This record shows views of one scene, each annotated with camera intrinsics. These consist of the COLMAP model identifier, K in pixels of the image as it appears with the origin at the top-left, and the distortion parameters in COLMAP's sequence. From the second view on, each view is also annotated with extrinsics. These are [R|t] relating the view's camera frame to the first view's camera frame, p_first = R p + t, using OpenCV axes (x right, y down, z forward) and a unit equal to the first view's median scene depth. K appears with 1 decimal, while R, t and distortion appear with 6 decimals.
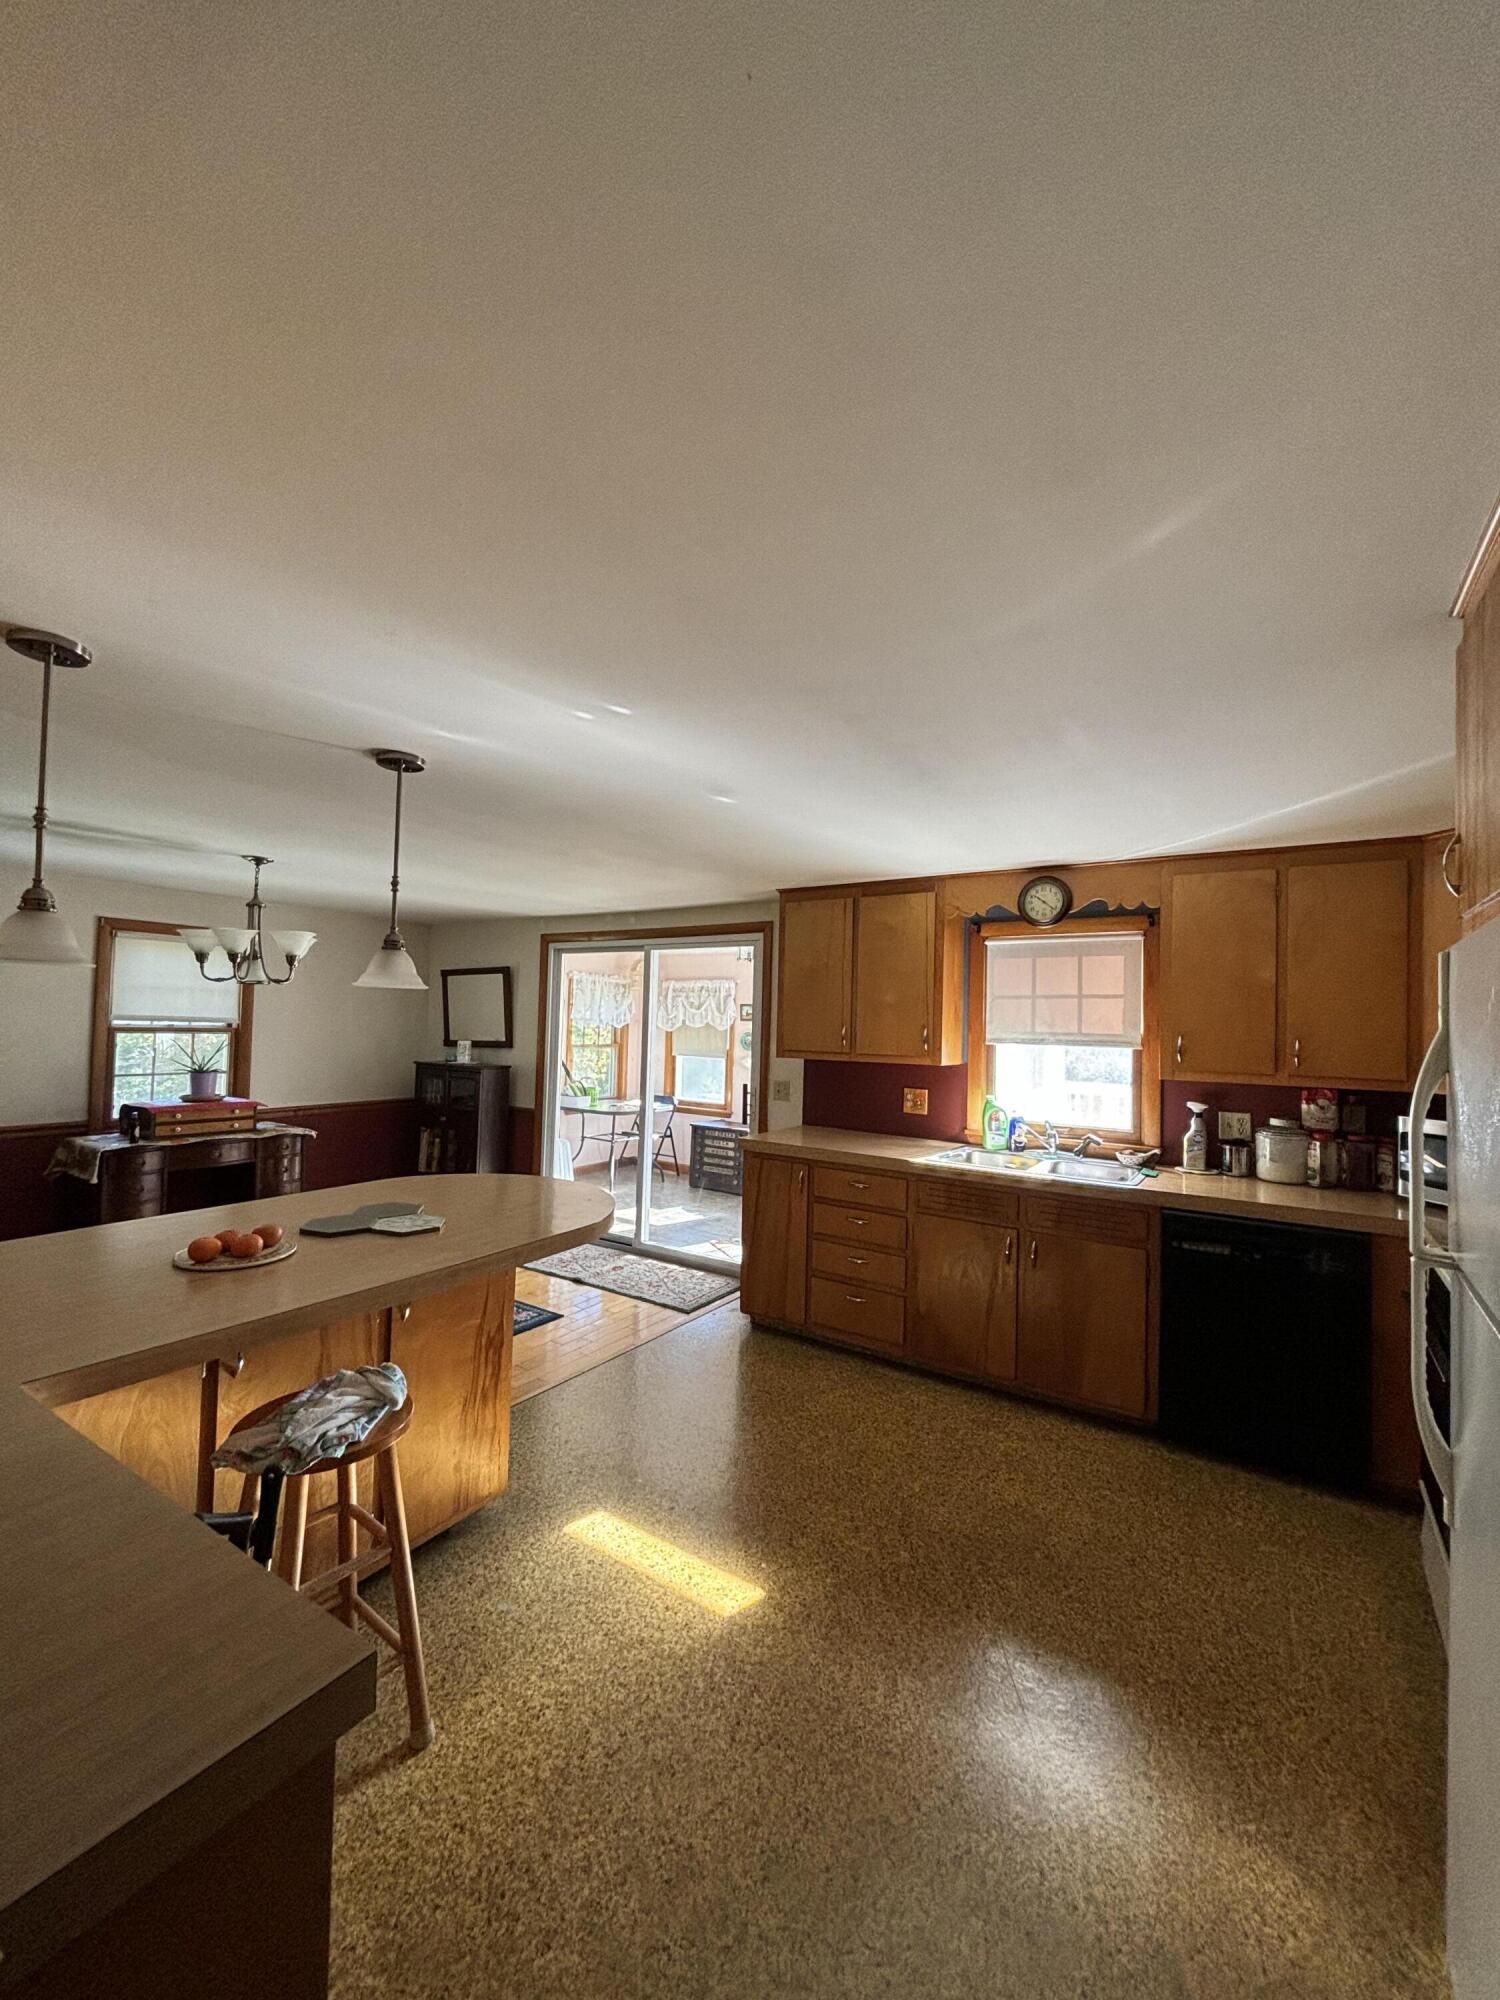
lens RADIAL K [[799.2, 0, 760.5], [0, 799.2, 997.3], [0, 0, 1]] dist [0.001433, -0.001040]
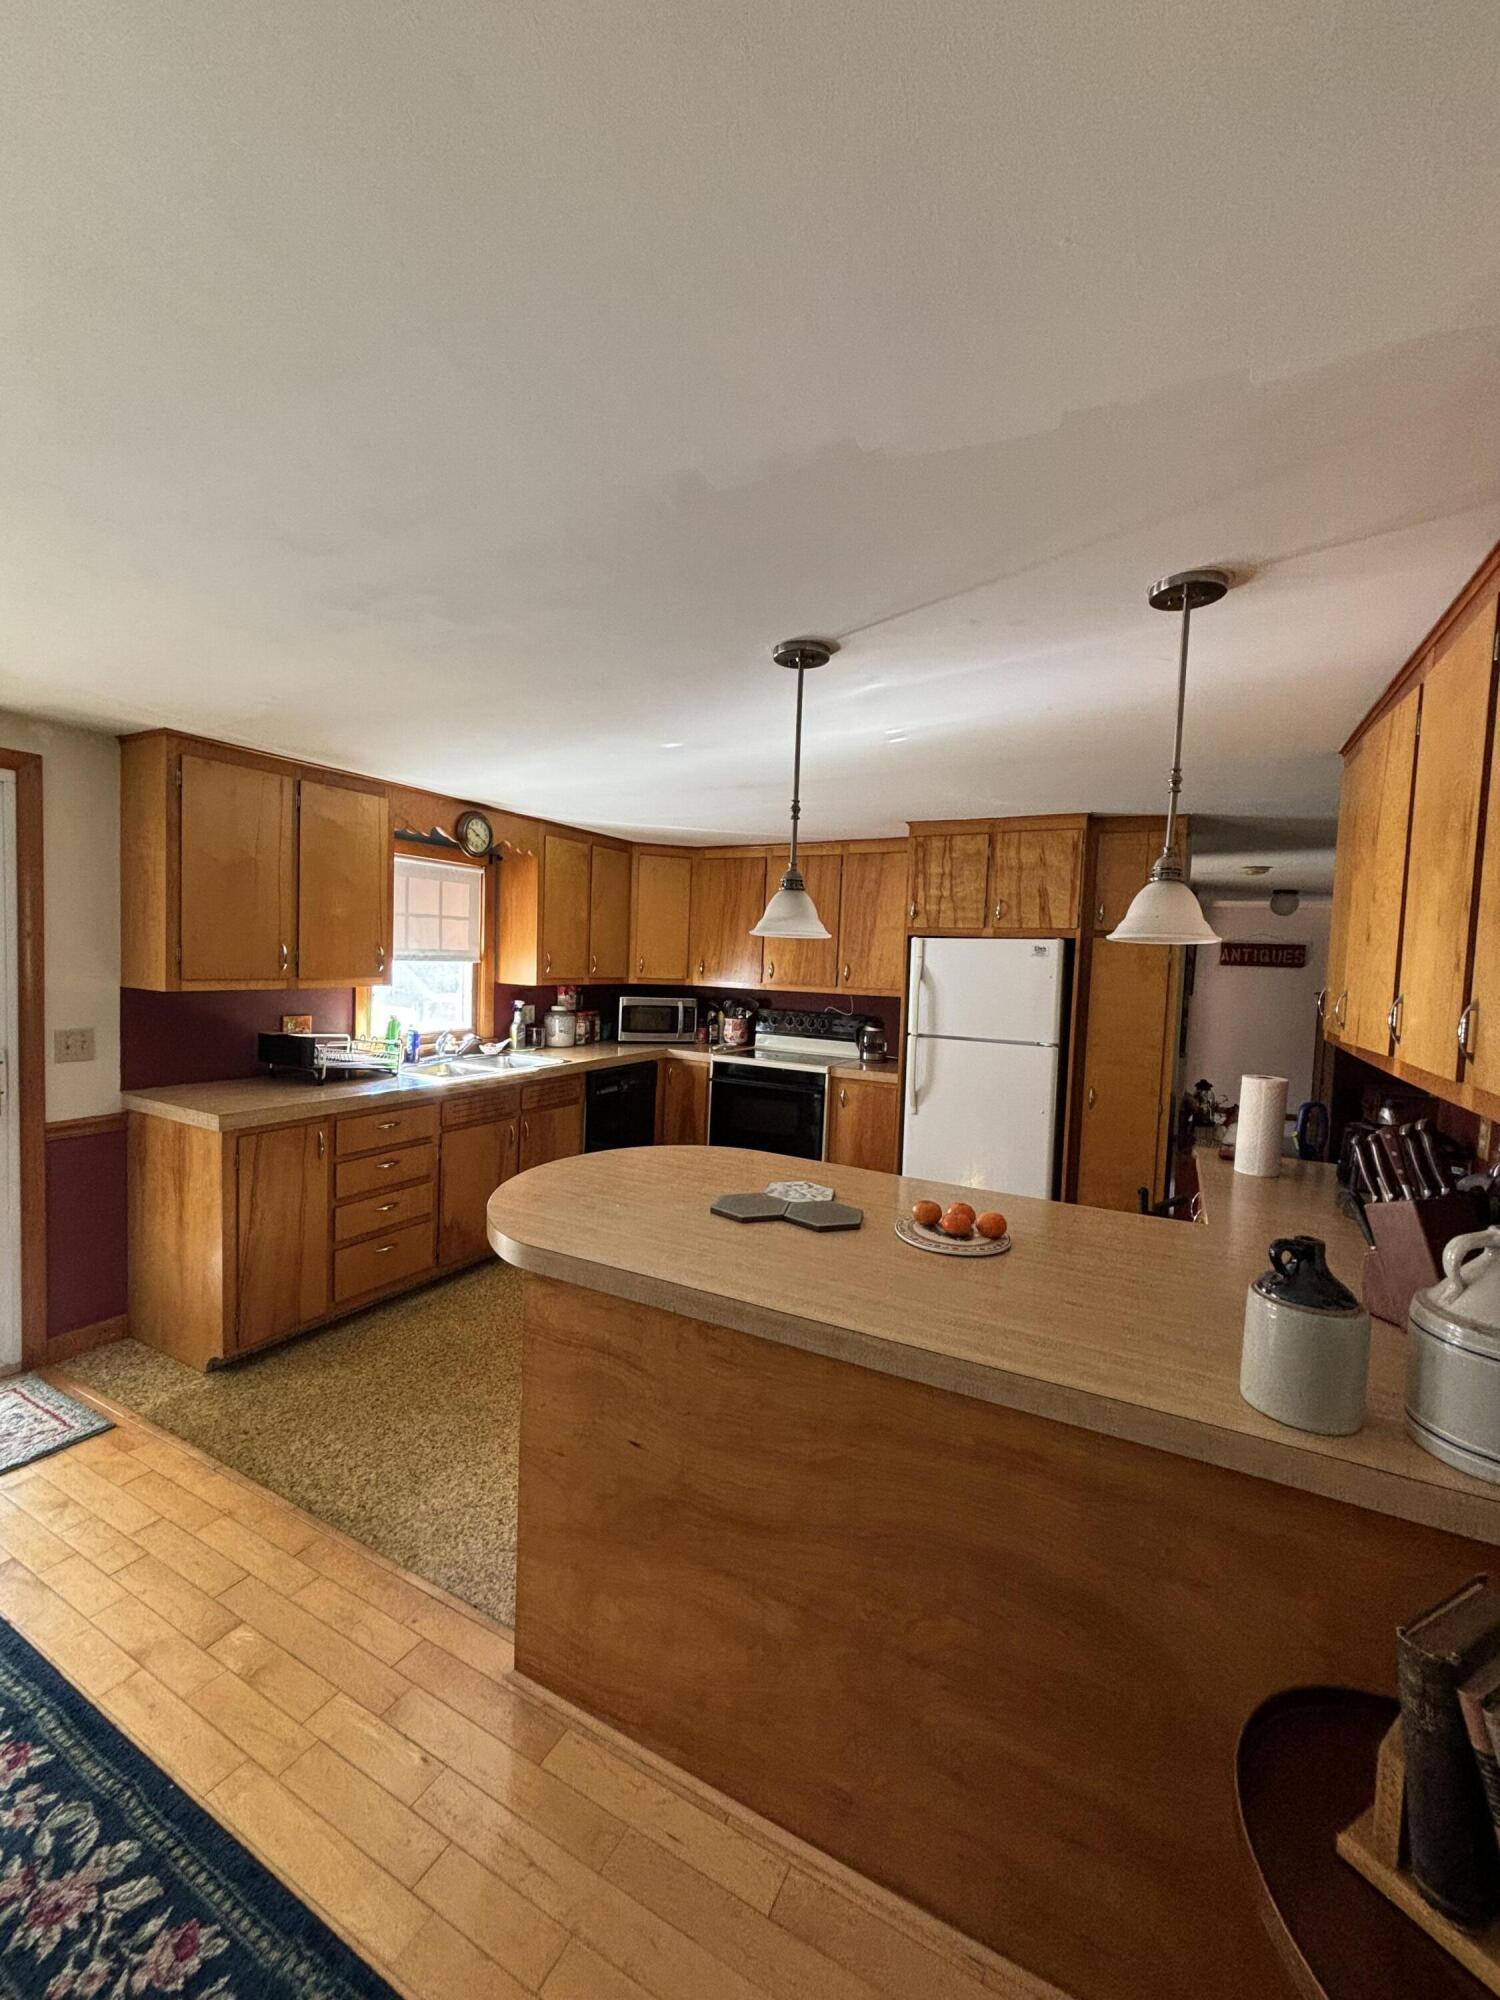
lens RADIAL K [[799.2, 0, 749.3], [0, 799.2, 999.0], [0, 0, 1]] dist [0.001433, -0.001040]
pose [[-0.077767, -0.082947, 0.993515, -0.606588], [-0.073718, 0.994283, 0.077241, -0.003932], [-0.994242, -0.067233, -0.083437, 0.523817]]
